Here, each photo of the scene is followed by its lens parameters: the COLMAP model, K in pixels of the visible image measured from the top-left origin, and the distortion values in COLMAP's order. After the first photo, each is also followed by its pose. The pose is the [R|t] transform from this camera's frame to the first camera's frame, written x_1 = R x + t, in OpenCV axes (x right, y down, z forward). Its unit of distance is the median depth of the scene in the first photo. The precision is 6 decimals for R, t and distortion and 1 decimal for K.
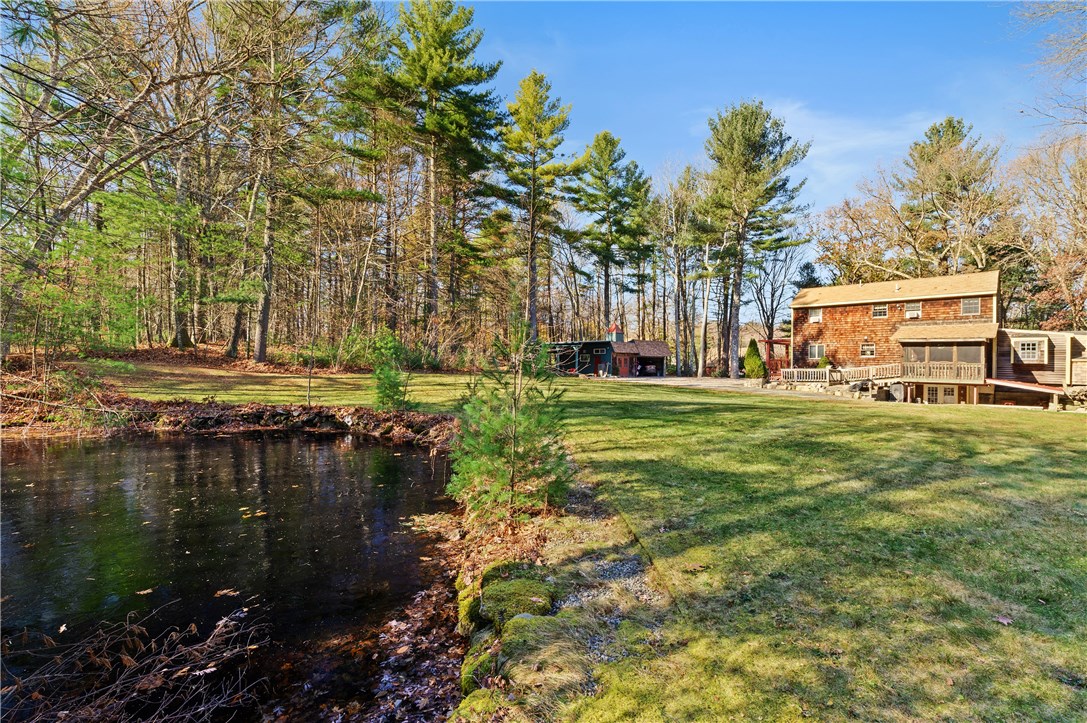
lens RADIAL K [[482.1, 0, 543.5], [0, 482.1, 361.5], [0, 0, 1]] dist [-0.001363, -0.000538]
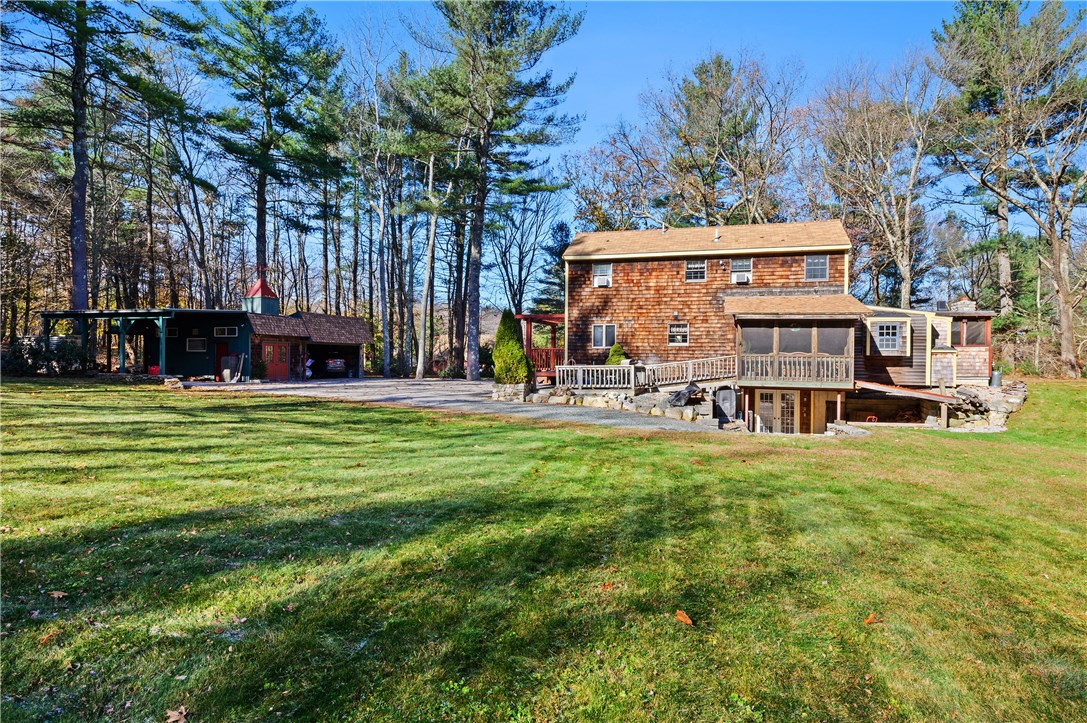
lens RADIAL K [[618.5, 0, 543.5], [0, 618.5, 361.5], [0, 0, 1]] dist [0.000098, 0.000166]
pose [[0.879207, -0.004123, 0.476422, 0.100249], [-0.002112, 0.999919, 0.012552, 0.001317], [-0.476435, -0.012042, 0.879127, 0.264812]]
